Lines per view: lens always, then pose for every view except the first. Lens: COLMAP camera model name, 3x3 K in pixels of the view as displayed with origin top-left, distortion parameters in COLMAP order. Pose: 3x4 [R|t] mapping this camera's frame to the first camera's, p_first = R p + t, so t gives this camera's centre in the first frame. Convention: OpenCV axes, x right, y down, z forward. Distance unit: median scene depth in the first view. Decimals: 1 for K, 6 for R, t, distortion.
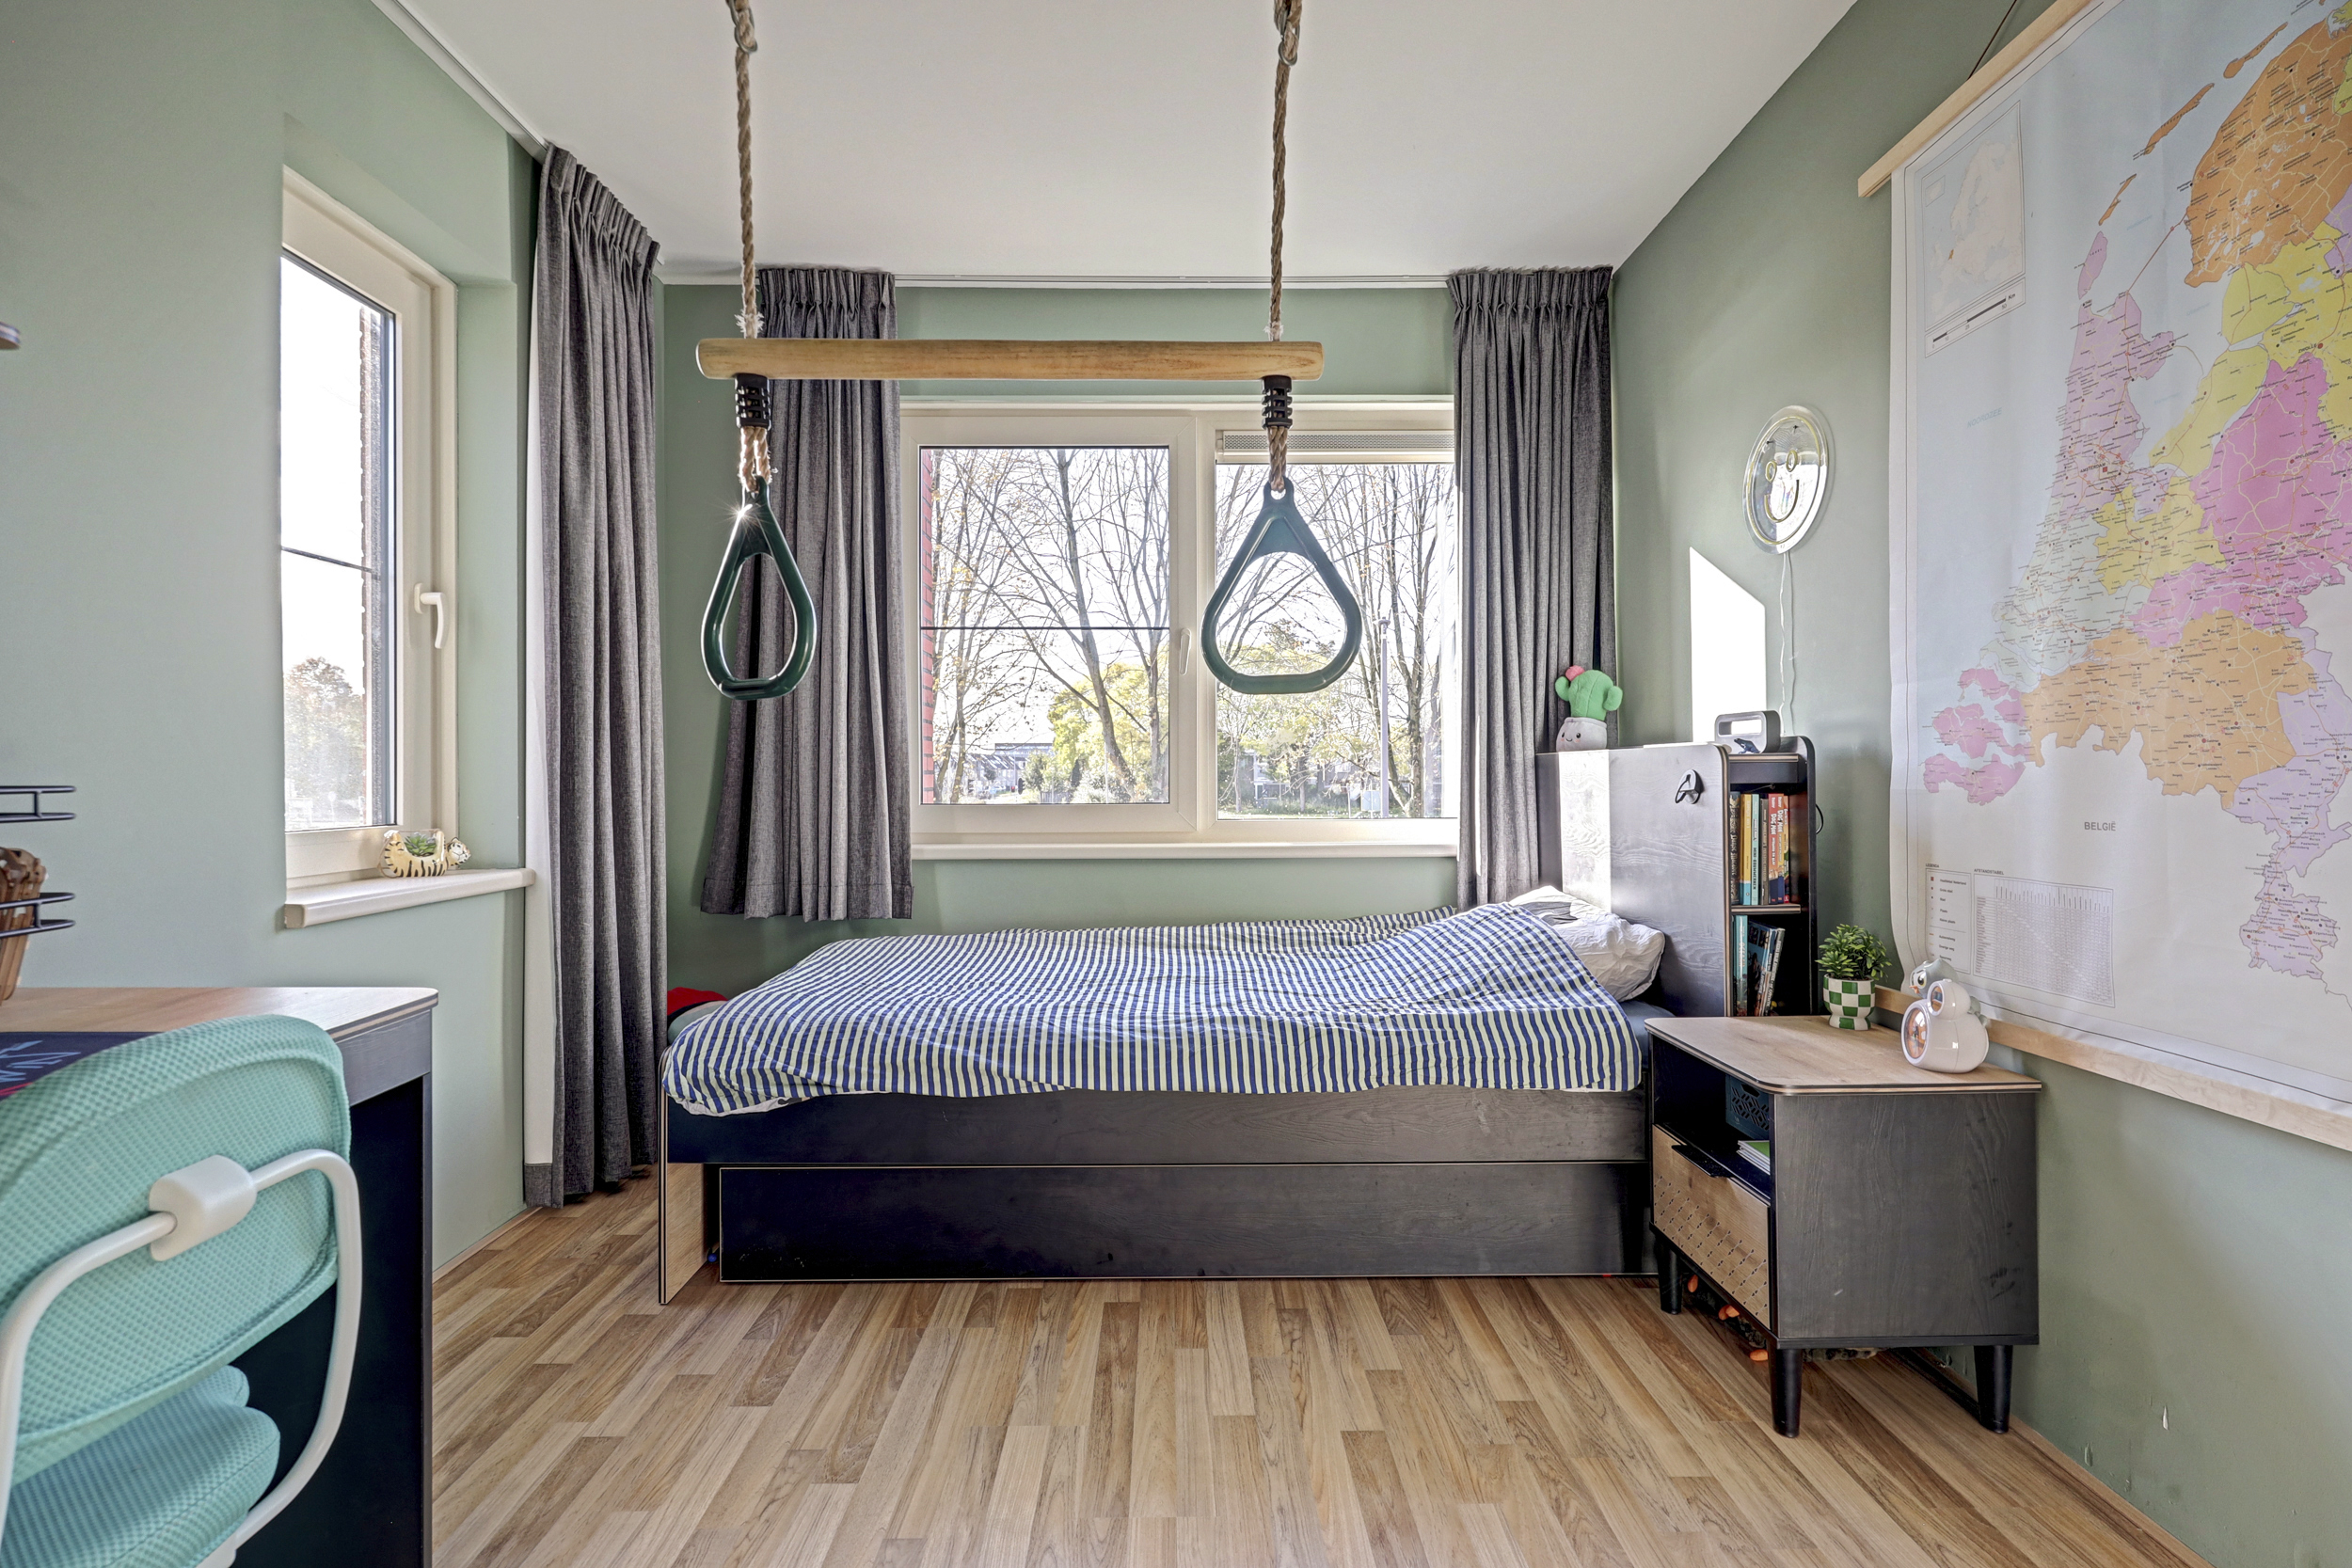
lens RADIAL K [[1057.3, 0, 1178.2], [0, 1057.3, 779.3], [0, 0, 1]] dist [0.001438, 0.000132]
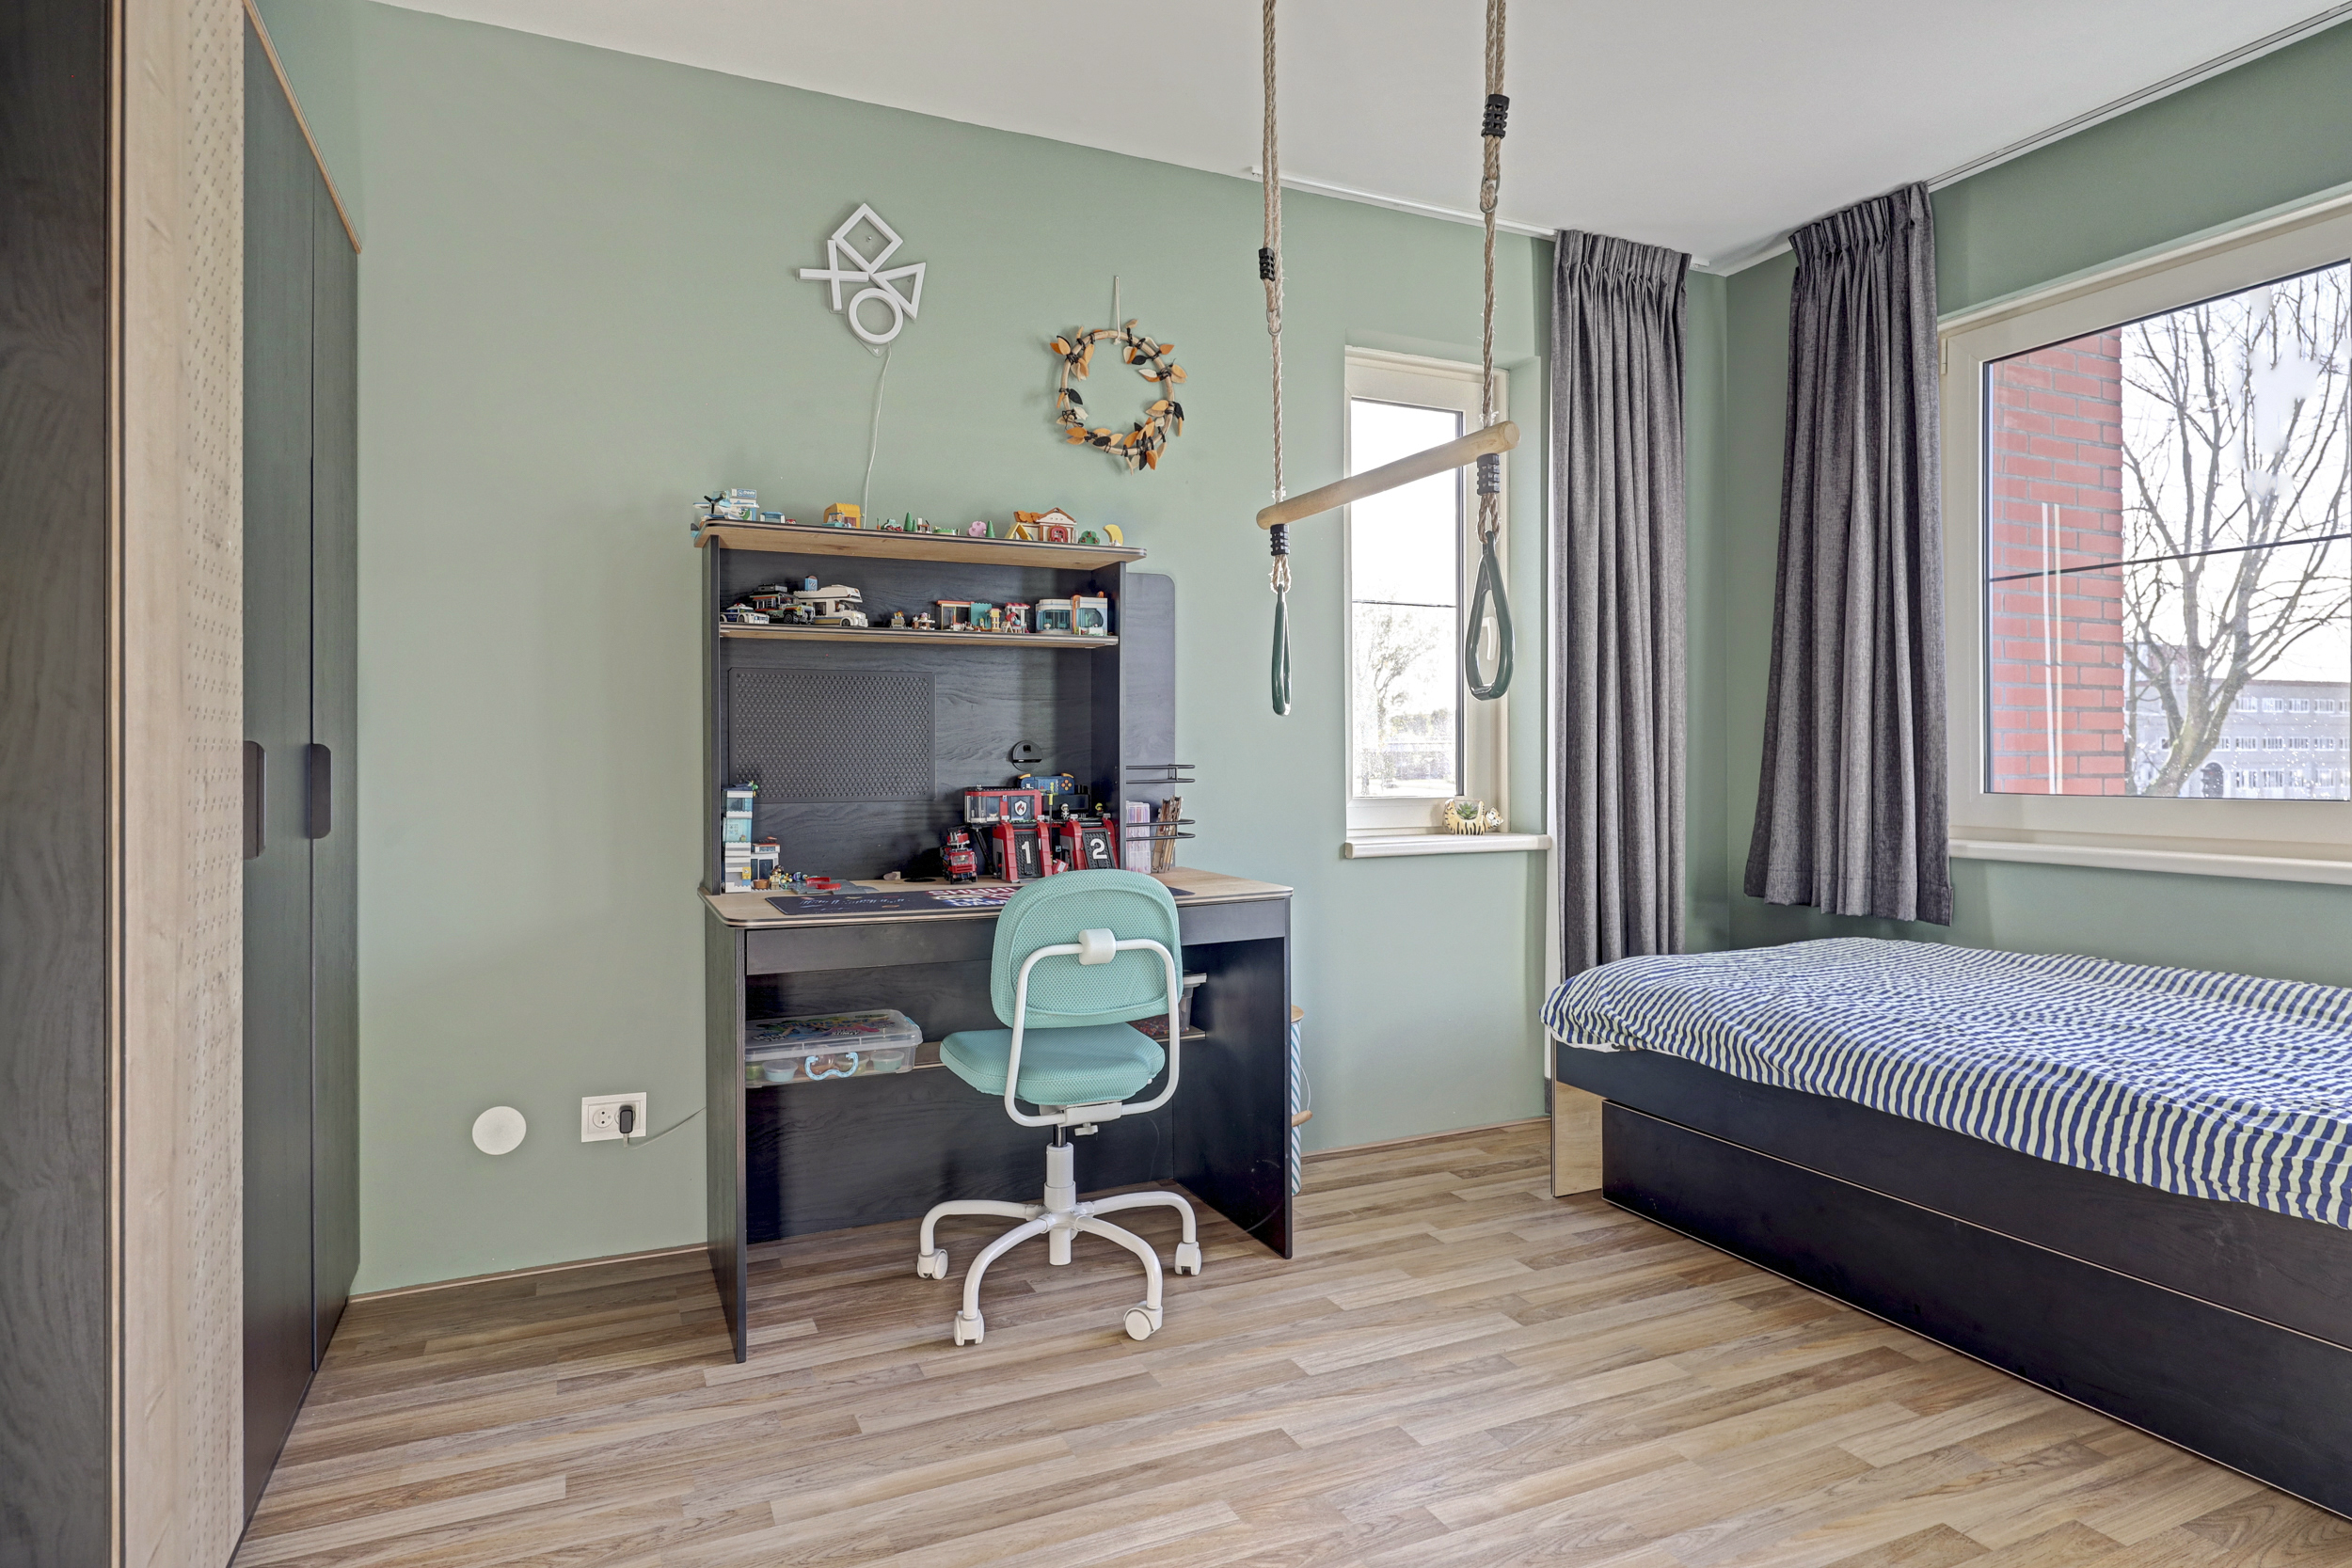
lens RADIAL K [[1327.1, 0, 1178.6], [0, 1327.1, 780.6], [0, 0, 1]] dist [0.002728, -0.003210]
pose [[0.406551, 0.019306, -0.913424, 0.718582], [-0.002571, 0.999797, 0.019987, -0.008663], [0.913624, -0.005778, 0.406518, -0.007433]]
